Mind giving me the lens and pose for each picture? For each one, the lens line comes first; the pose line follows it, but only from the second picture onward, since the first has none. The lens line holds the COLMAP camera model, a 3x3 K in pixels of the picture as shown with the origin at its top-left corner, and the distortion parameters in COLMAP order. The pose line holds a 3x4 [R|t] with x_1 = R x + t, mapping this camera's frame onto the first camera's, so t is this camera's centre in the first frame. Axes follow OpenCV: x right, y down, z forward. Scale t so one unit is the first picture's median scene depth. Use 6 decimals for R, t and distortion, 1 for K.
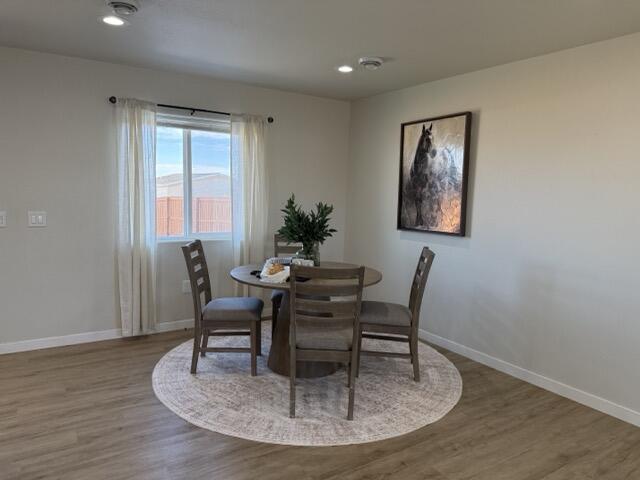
lens RADIAL K [[431.3, 0, 320.0], [0, 431.3, 240.0], [0, 0, 1]] dist [0.061467, -0.074559]
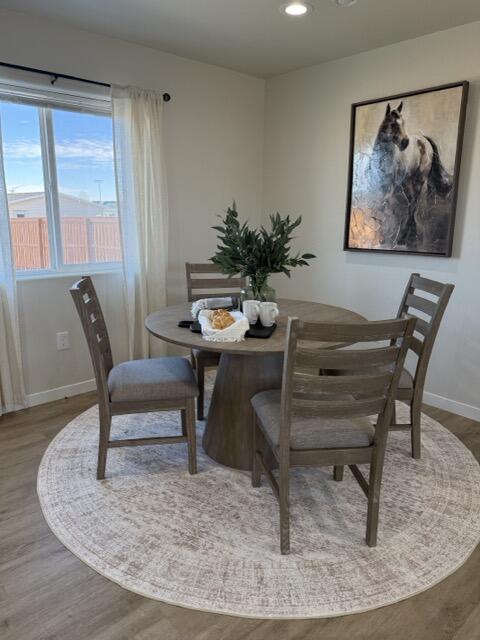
lens RADIAL K [[447.2, 0, 241.6], [0, 447.2, 314.7], [0, 0, 1]] dist [0.004107, -0.002338]
pose [[0.987906, -0.051716, 0.146178, -0.160392], [0.033875, 0.991951, 0.122004, -0.018173], [-0.151311, -0.115577, 0.981706, 0.313347]]
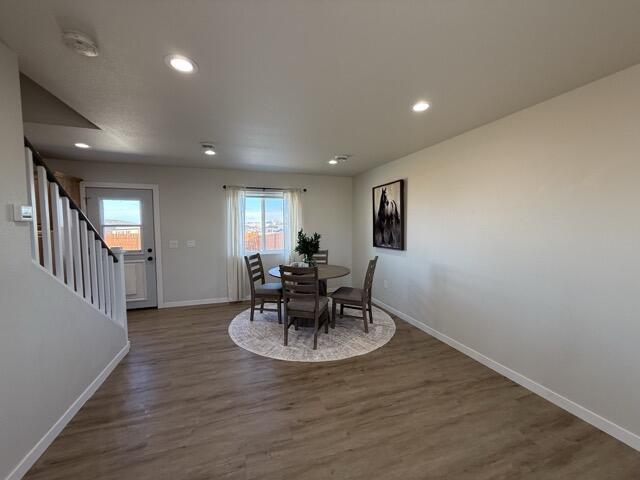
lens RADIAL K [[243.5, 0, 320.0], [0, 243.5, 240.0], [0, 0, 1]] dist [0.000017, 0.000006]
pose [[0.972460, -0.018297, -0.232351, 0.264226], [0.004730, 0.998258, -0.058812, 0.006759], [0.233022, 0.056093, 0.970852, -0.020944]]
